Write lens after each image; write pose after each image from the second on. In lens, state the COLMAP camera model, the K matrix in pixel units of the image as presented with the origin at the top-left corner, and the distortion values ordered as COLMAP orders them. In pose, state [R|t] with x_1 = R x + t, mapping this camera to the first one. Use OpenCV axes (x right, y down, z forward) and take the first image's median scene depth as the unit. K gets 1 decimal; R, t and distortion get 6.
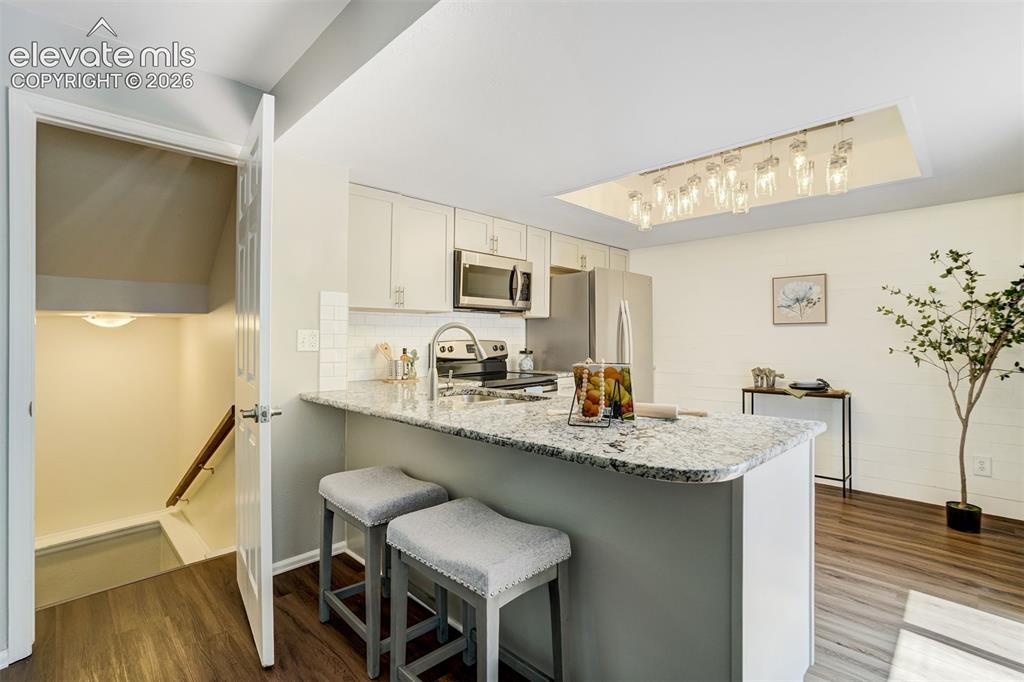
lens RADIAL K [[484.1, 0, 513.6], [0, 484.1, 339.2], [0, 0, 1]] dist [-0.027895, 0.006260]
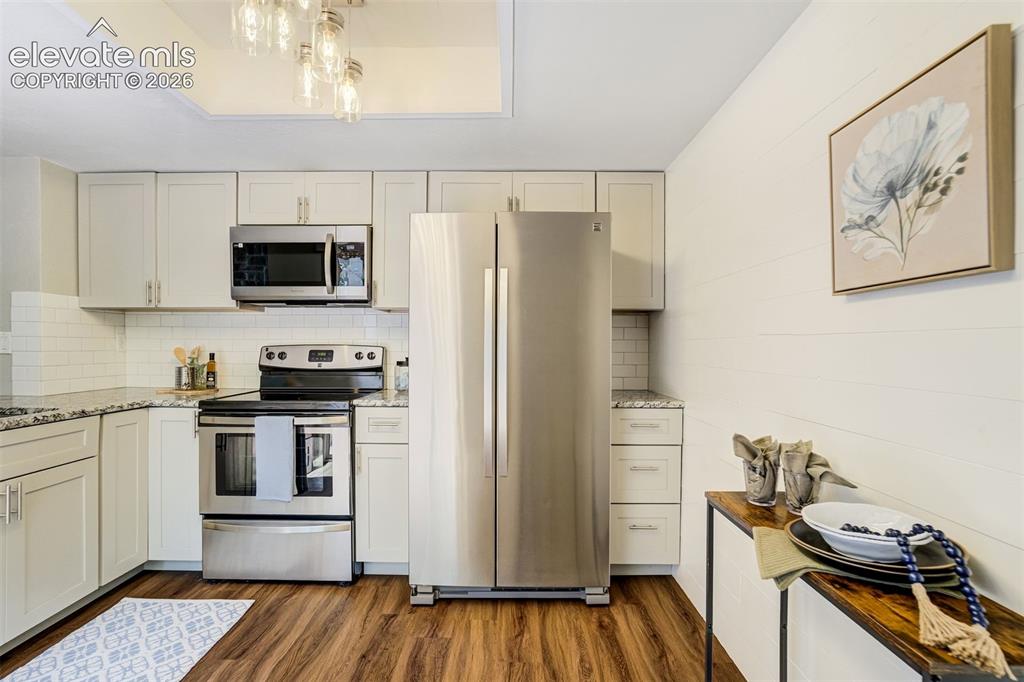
lens RADIAL K [[484.1, 0, 479.3], [0, 484.1, 348.2], [0, 0, 1]] dist [-0.027895, 0.006260]
pose [[0.692536, 0.007667, -0.721343, 0.656301], [-0.003574, 0.999968, 0.007197, 0.001892], [0.721375, -0.002407, 0.692541, 0.703410]]
